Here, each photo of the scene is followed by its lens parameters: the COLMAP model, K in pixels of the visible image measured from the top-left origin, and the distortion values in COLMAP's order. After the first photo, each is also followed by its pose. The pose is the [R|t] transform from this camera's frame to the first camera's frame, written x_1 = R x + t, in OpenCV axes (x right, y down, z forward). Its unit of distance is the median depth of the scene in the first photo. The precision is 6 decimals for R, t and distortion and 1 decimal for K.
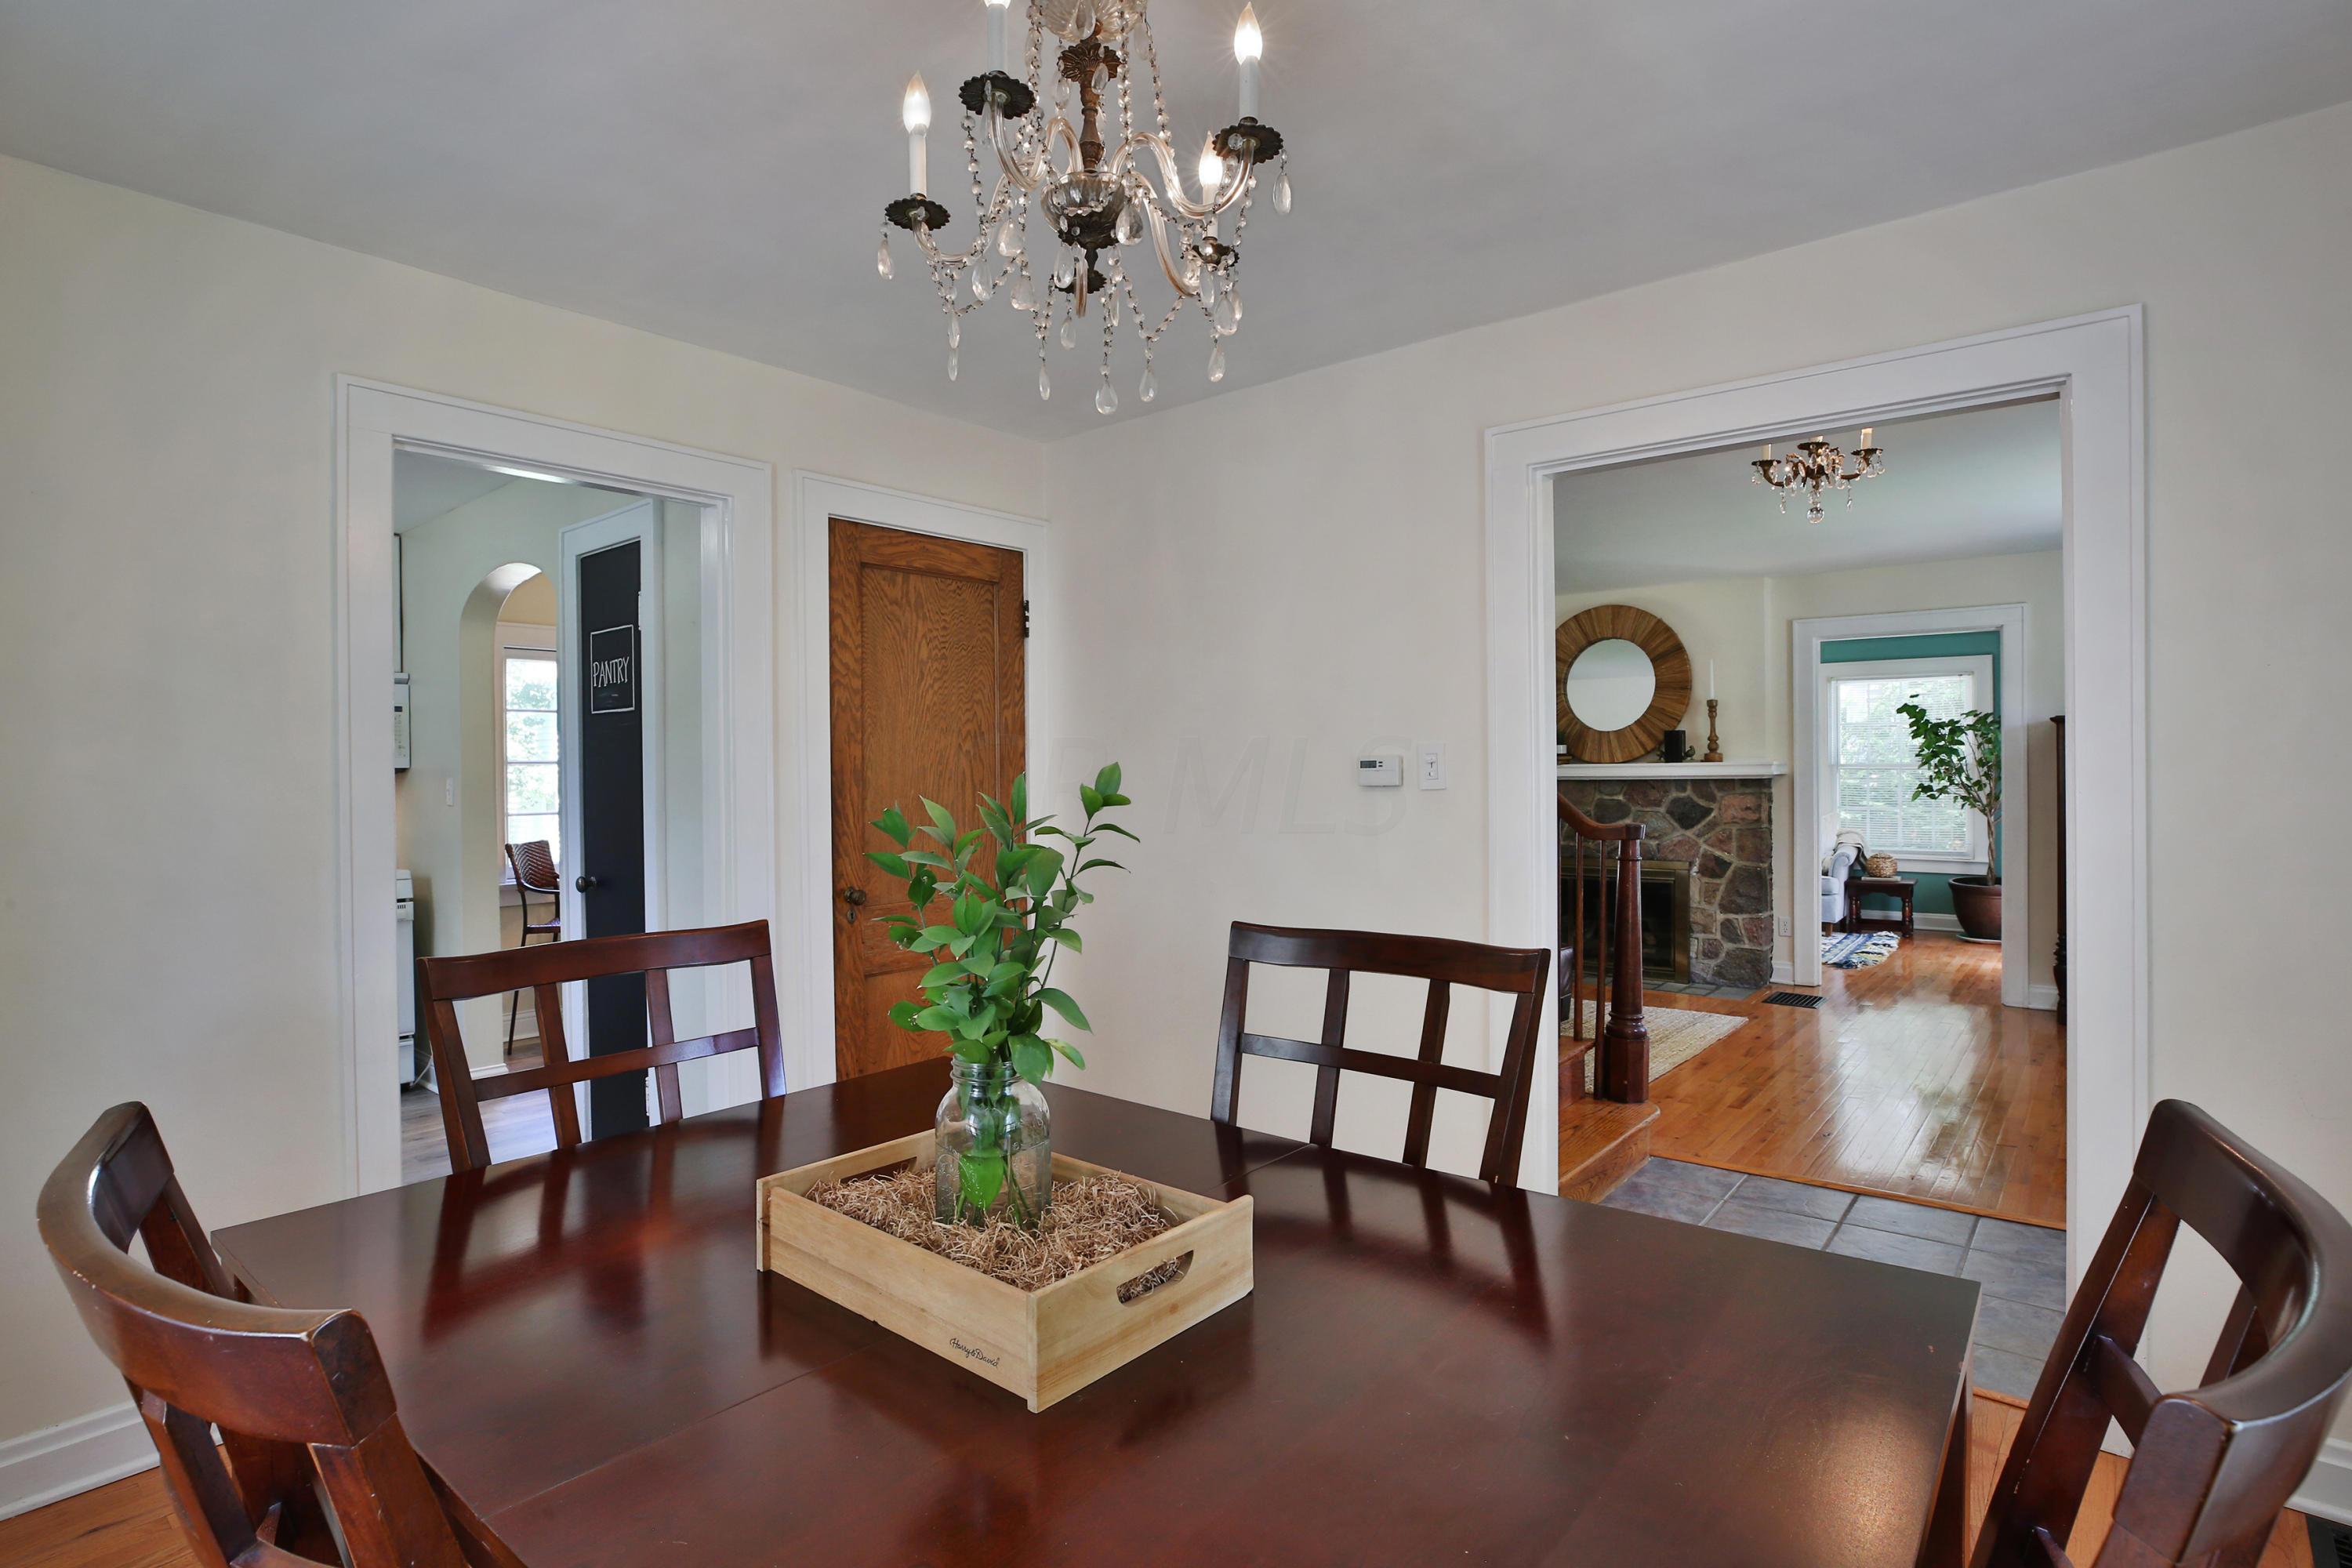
lens RADIAL K [[1179.3, 0, 1162.3], [0, 1179.3, 777.6], [0, 0, 1]] dist [-0.035204, 0.000024]
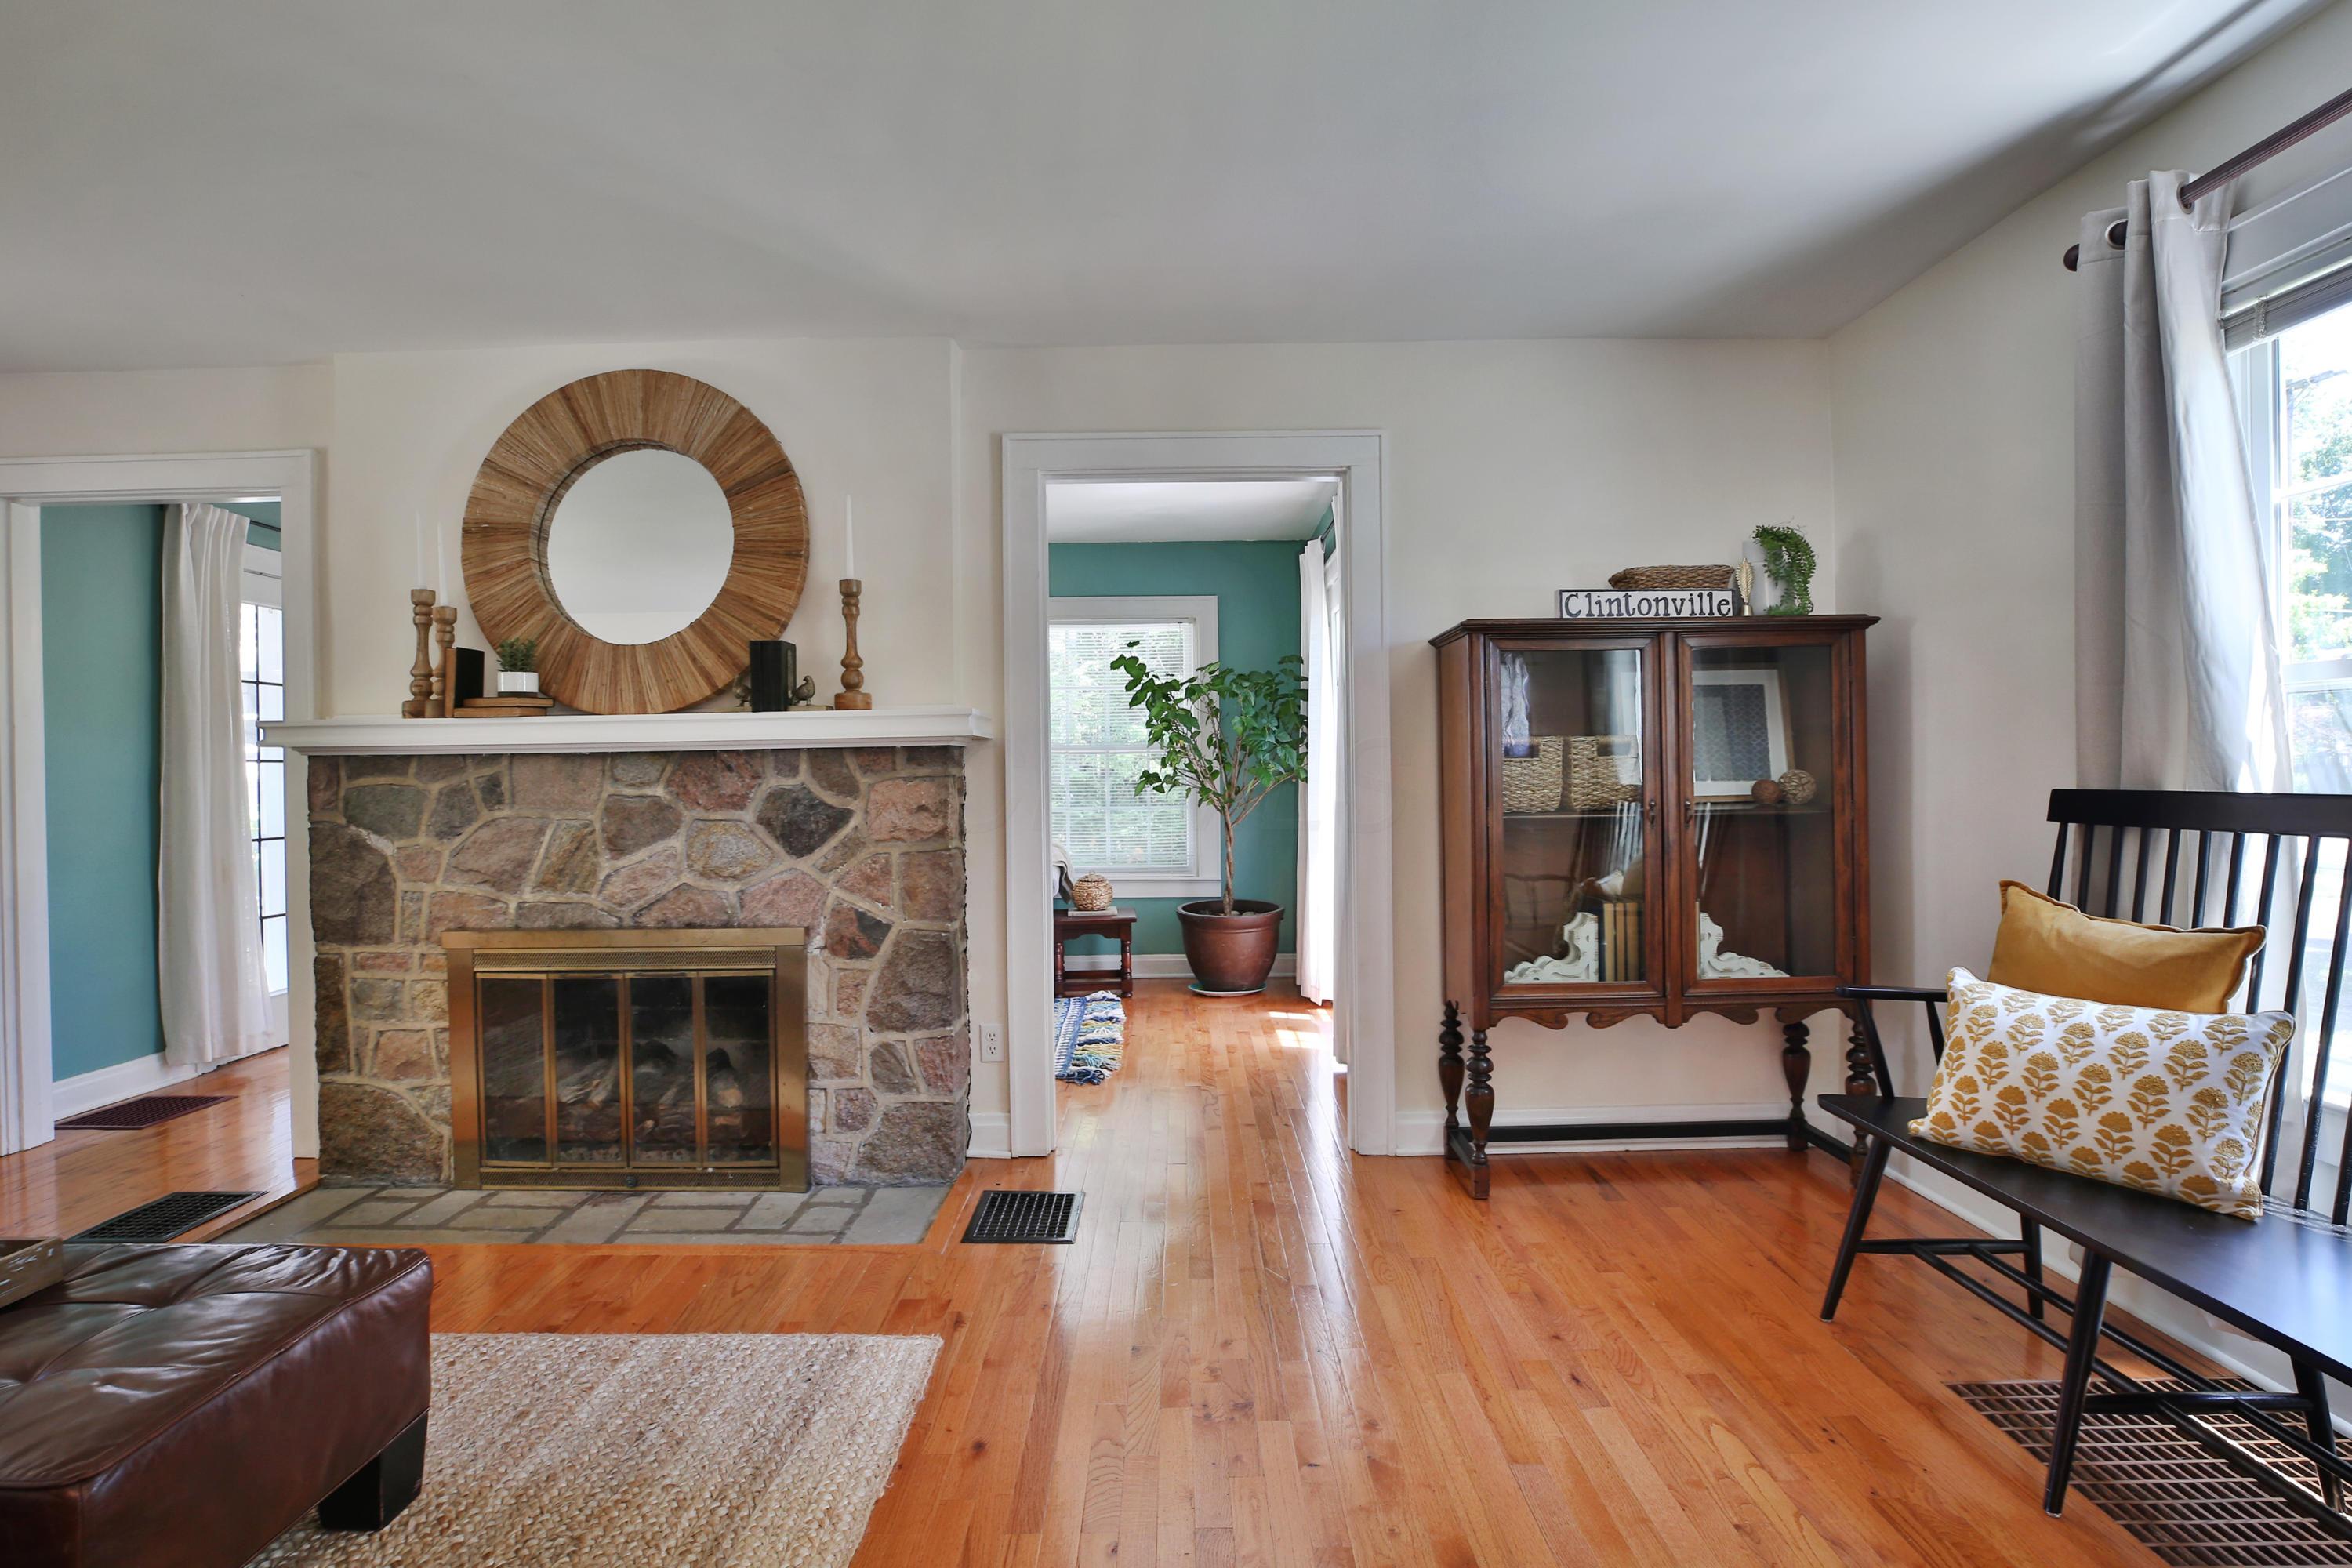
lens RADIAL K [[1179.3, 0, 1162.3], [0, 1179.3, 777.6], [0, 0, 1]] dist [-0.035204, 0.000024]
pose [[0.772557, -0.003104, 0.634937, 0.262108], [0.010024, 0.999923, -0.007309, 0.017562], [-0.634866, 0.012012, 0.772529, 0.546243]]
